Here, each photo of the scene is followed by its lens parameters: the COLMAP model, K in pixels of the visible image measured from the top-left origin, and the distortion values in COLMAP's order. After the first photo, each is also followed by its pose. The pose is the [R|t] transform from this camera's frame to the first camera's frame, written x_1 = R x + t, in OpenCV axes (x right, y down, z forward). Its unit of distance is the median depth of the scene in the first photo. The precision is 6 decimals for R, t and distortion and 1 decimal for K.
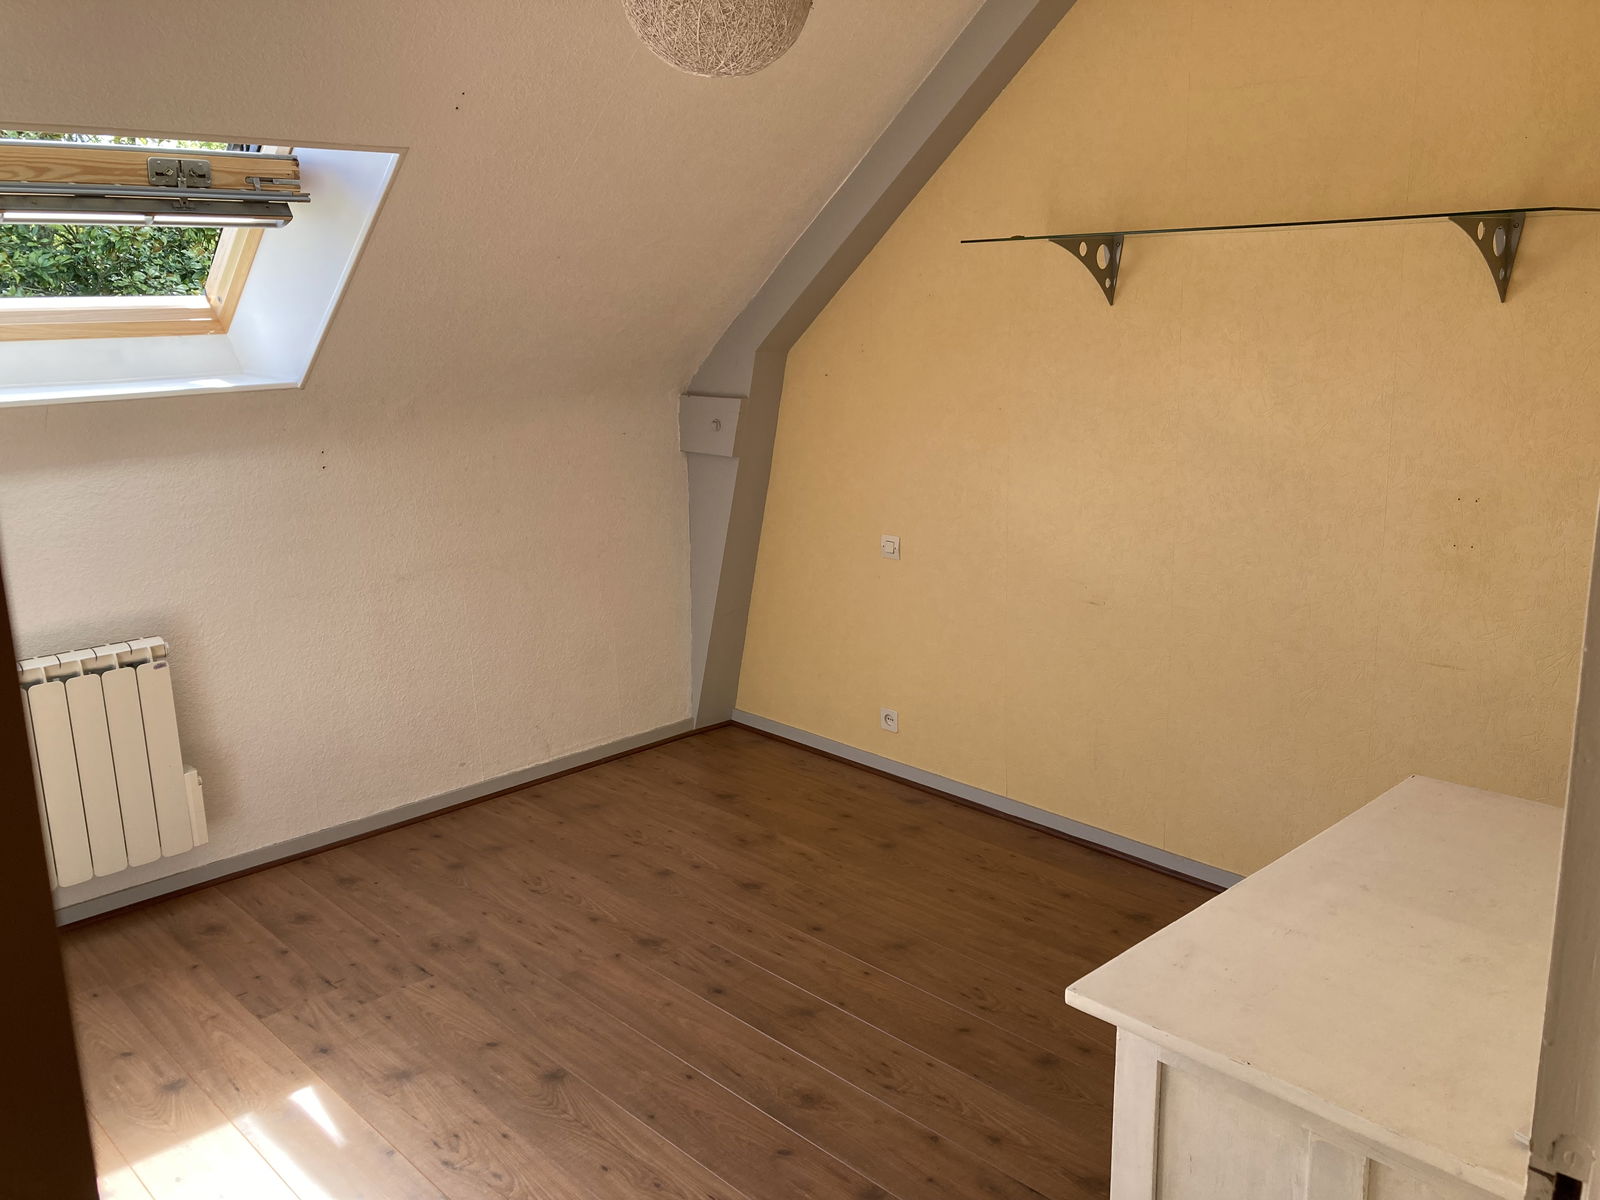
lens RADIAL K [[1314.1, 0, 804.0], [0, 1314.1, 604.4], [0, 0, 1]] dist [0.002060, 0.004967]
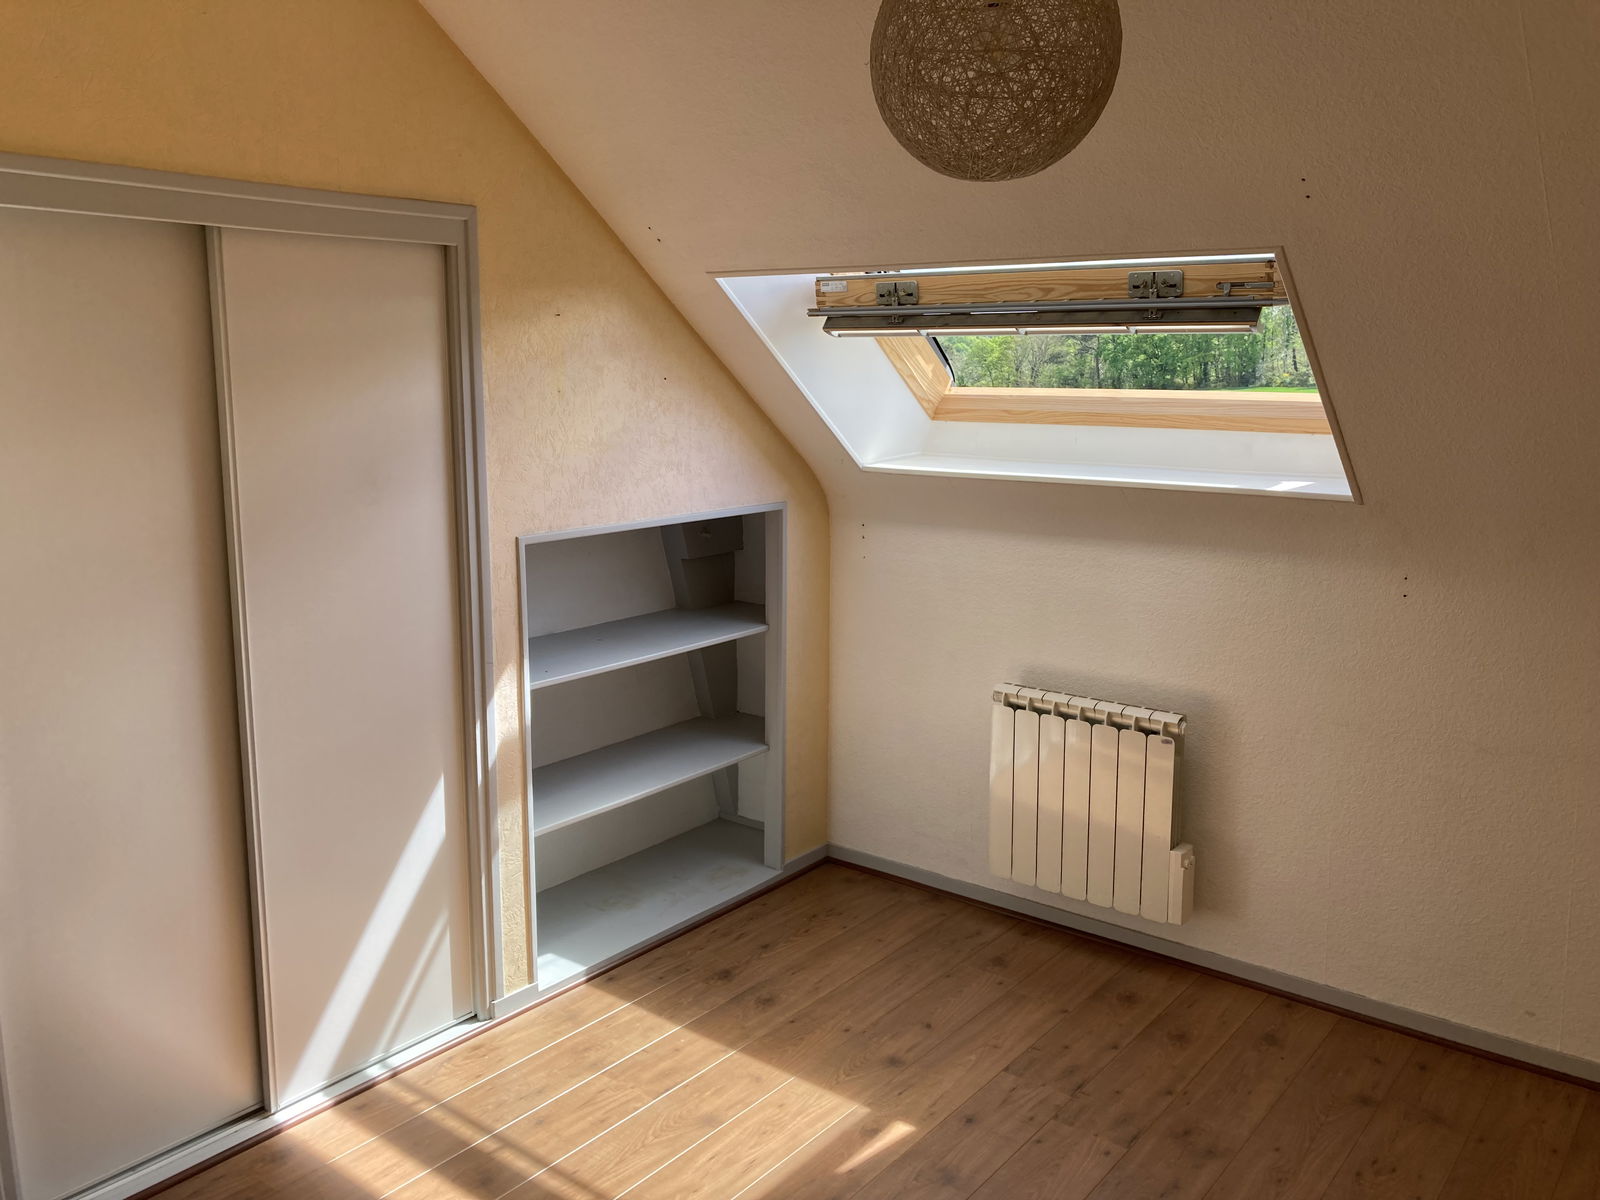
lens RADIAL K [[1314.1, 0, 803.7], [0, 1314.1, 591.4], [0, 0, 1]] dist [0.002060, 0.004967]
pose [[0.134694, 0.198183, -0.970866, 0.503221], [-0.233783, 0.958490, 0.163222, -0.185926], [0.962914, 0.204987, 0.175434, 0.558165]]
